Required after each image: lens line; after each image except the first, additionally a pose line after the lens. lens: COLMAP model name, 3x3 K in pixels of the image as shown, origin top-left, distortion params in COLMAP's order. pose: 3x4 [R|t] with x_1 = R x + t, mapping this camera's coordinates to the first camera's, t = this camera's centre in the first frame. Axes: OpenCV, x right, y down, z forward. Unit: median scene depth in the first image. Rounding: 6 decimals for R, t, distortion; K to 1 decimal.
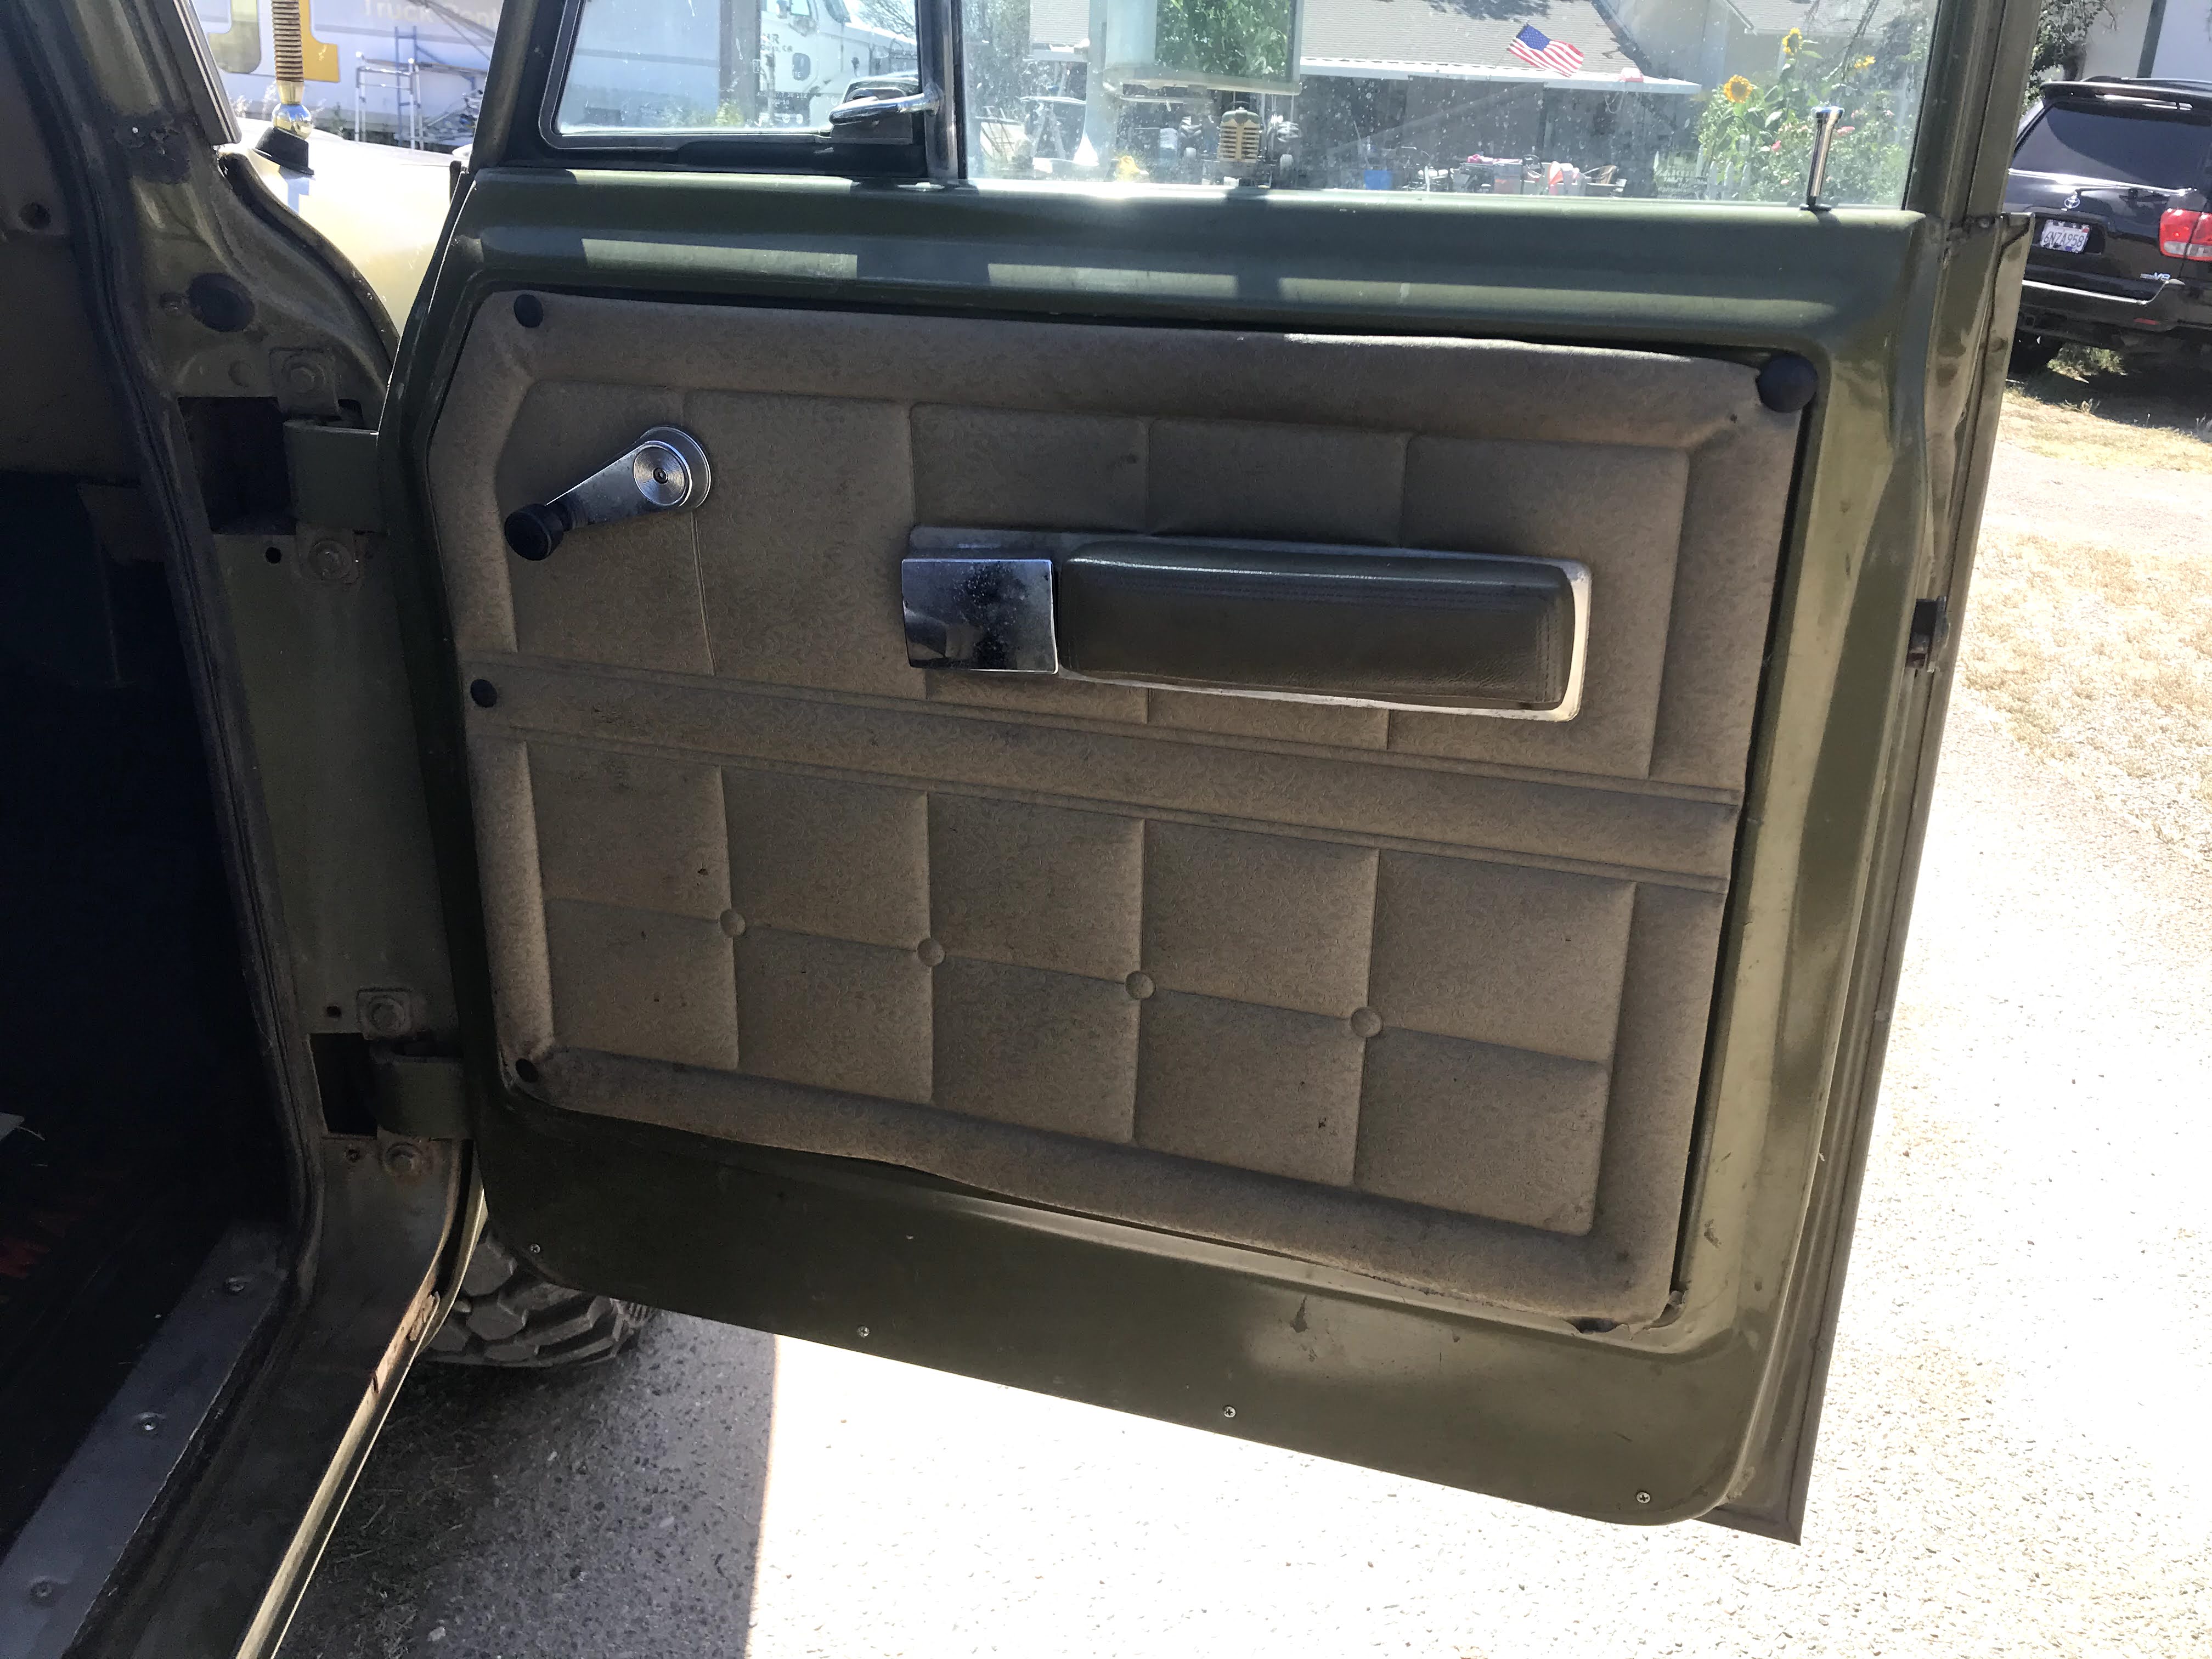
lens RADIAL K [[1834.1, 0, 1097.1], [0, 1834.1, 822.8], [0, 0, 1]] dist [0.016358, -0.023231]
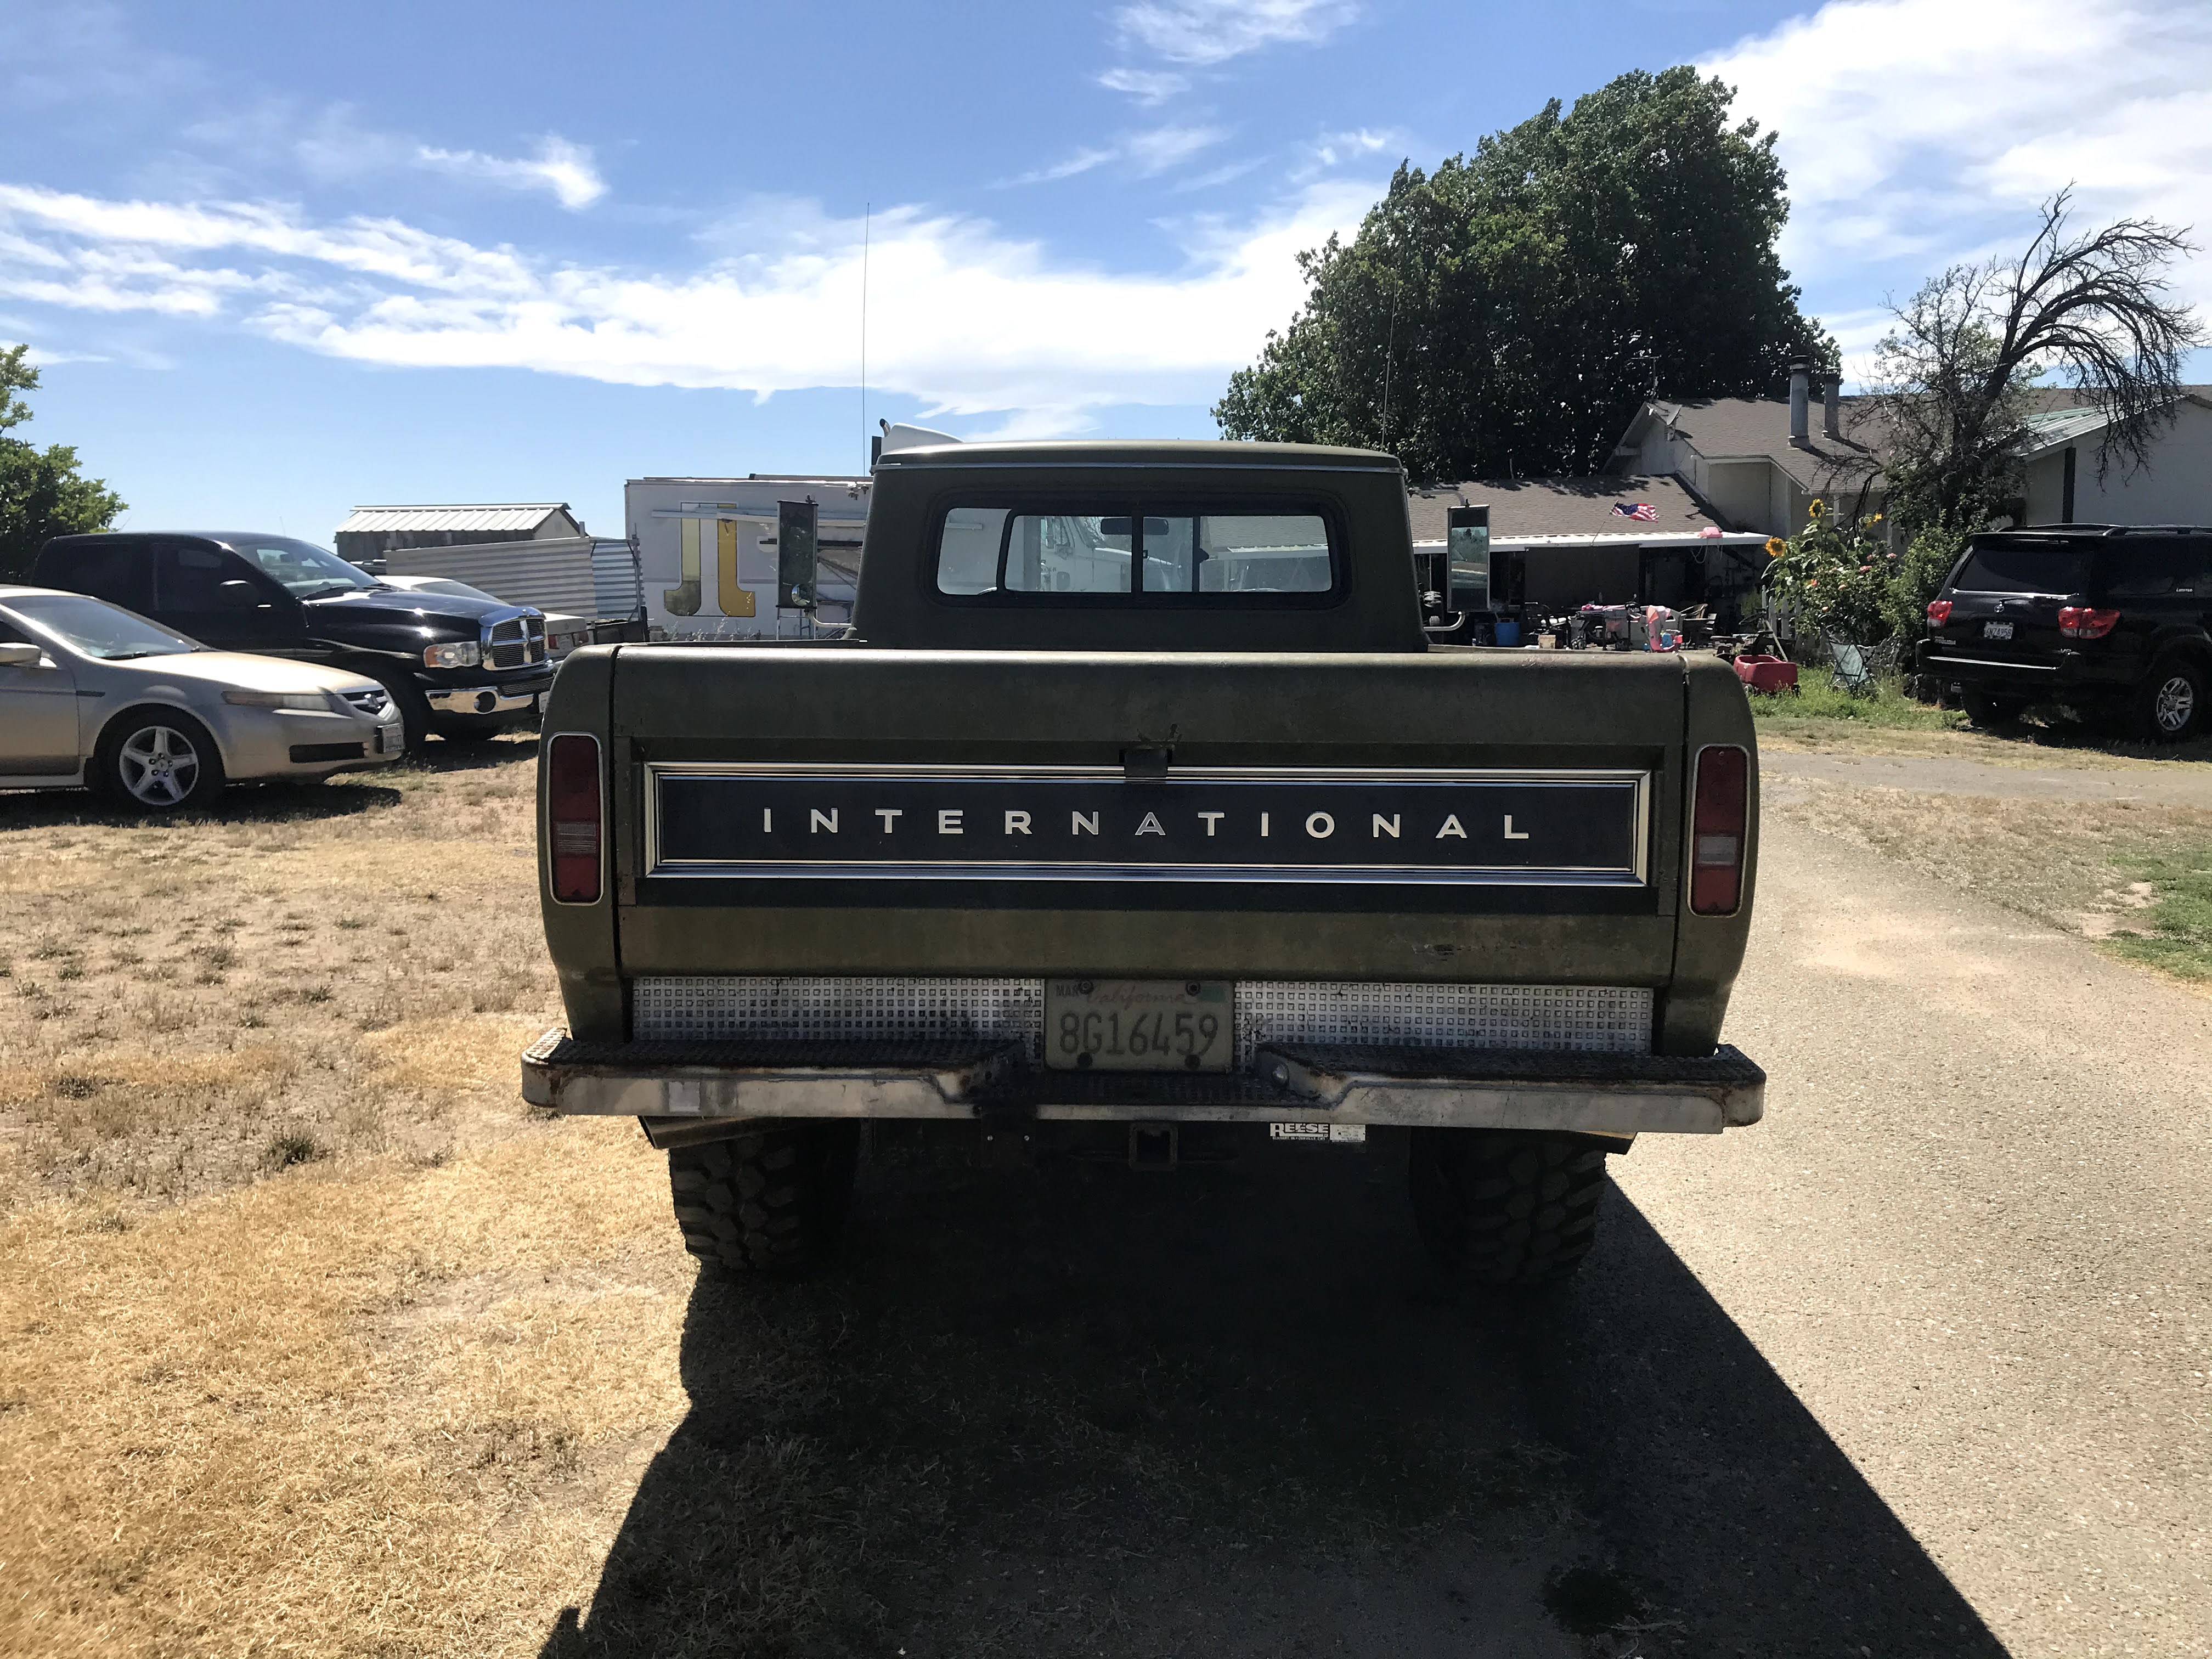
lens RADIAL K [[1801.6, 0, 1106.0], [0, 1801.6, 829.5], [0, 0, 1]] dist [0.065220, -0.166670]
pose [[0.995124, -0.063912, -0.075127, -0.053915], [0.044234, 0.969954, -0.239235, 0.094672], [0.088160, 0.234745, 0.968051, -0.268034]]
